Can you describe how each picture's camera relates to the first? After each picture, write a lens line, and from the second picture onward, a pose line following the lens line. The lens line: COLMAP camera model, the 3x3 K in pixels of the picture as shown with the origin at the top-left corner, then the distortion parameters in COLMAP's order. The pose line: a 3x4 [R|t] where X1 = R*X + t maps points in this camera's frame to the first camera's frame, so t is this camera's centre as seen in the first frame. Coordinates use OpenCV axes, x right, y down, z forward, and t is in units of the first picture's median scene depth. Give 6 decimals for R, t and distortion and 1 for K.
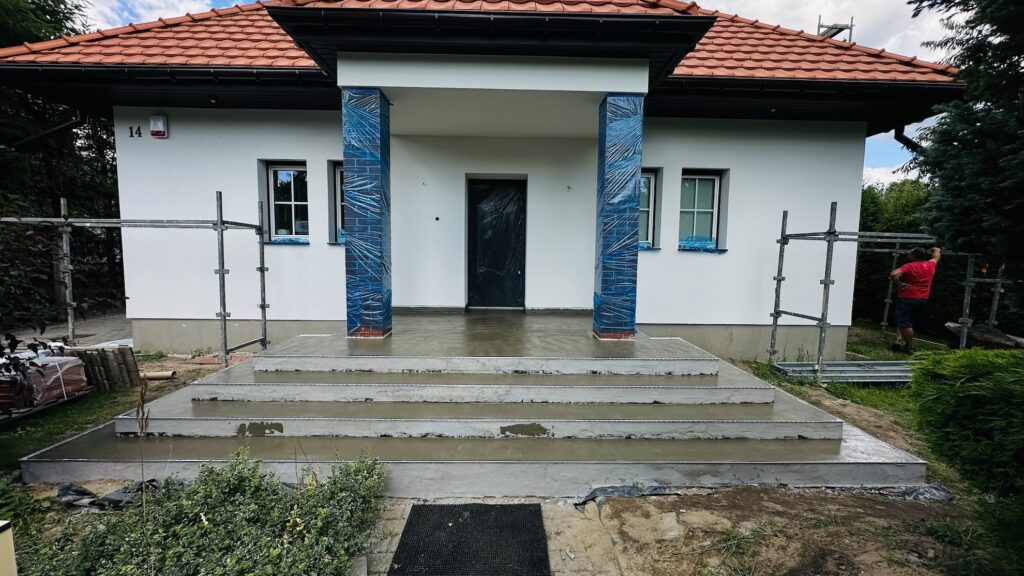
lens RADIAL K [[409.2, 0, 513.0], [0, 409.2, 287.6], [0, 0, 1]] dist [-0.004120, -0.000081]
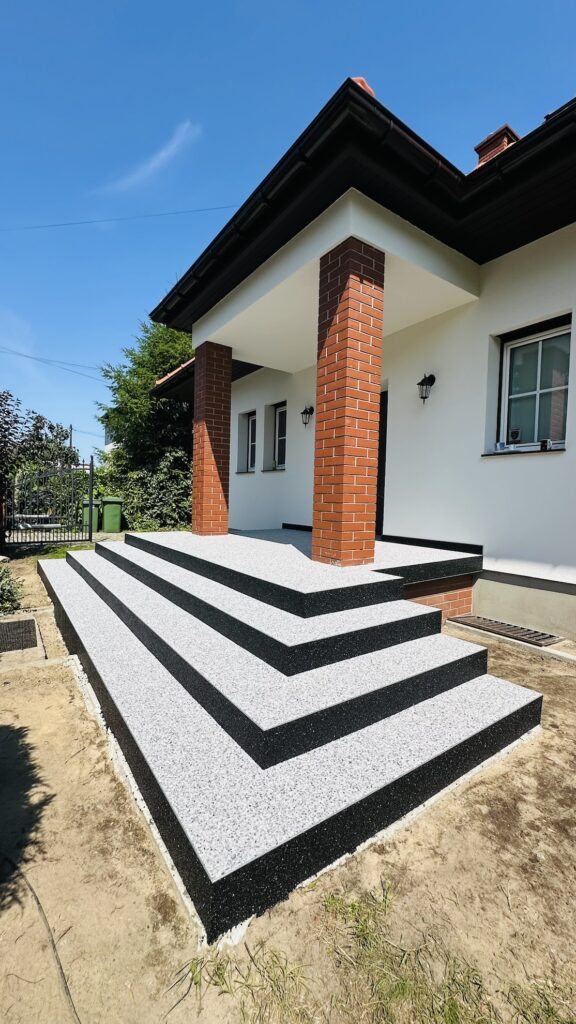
lens RADIAL K [[409.2, 0, 288.0], [0, 409.2, 512.0], [0, 0, 1]] dist [-0.004120, -0.000081]
pose [[0.559883, 0.029591, -0.828043, 0.634557], [-0.086747, 0.995963, -0.023062, 0.036854], [0.824018, 0.084742, 0.560190, 0.372642]]
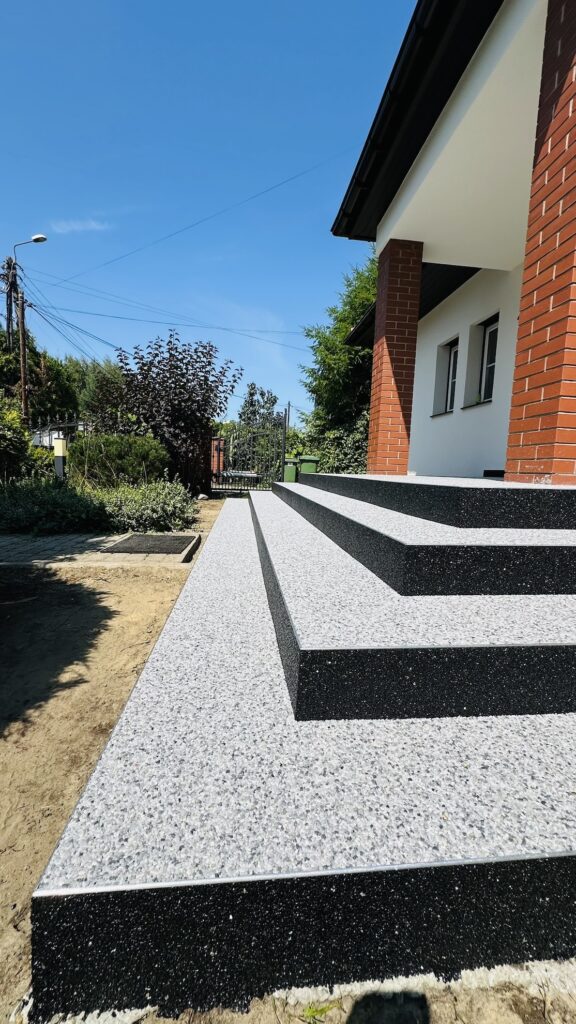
lens RADIAL K [[409.2, 0, 288.0], [0, 409.2, 512.0], [0, 0, 1]] dist [-0.004120, -0.000081]
pose [[0.092259, 0.093521, -0.991334, 0.548110], [-0.120369, 0.989326, 0.082129, 0.112316], [0.988433, 0.111749, 0.102531, 0.490129]]
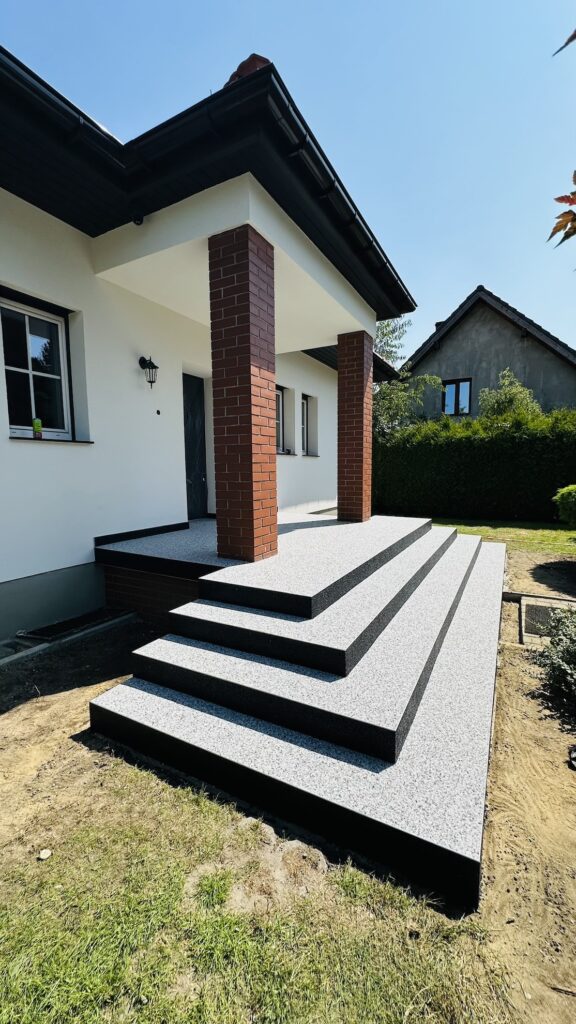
lens RADIAL K [[409.2, 0, 288.0], [0, 409.2, 512.0], [0, 0, 1]] dist [-0.004120, -0.000081]
pose [[0.495273, -0.110749, 0.861649, -0.739031], [0.090206, 0.993035, 0.075786, -0.018177], [-0.864042, 0.040191, 0.501814, 0.407362]]
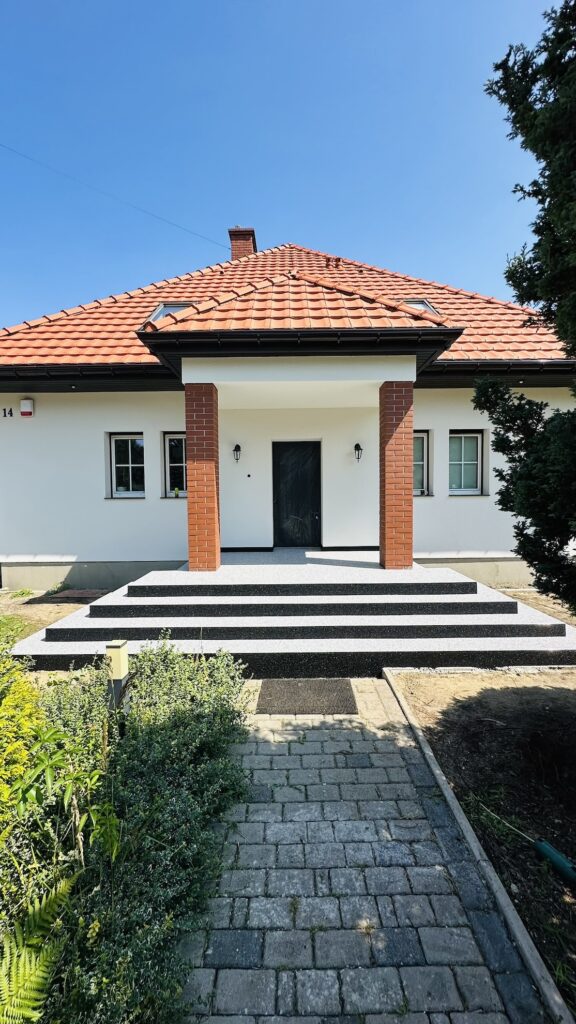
lens RADIAL K [[409.2, 0, 288.0], [0, 409.2, 512.0], [0, 0, 1]] dist [-0.004120, -0.000081]
pose [[0.999480, -0.022584, -0.023015, -0.042255], [0.021571, 0.998828, -0.043319, -0.003933], [0.023966, 0.042800, 0.998796, -0.213295]]
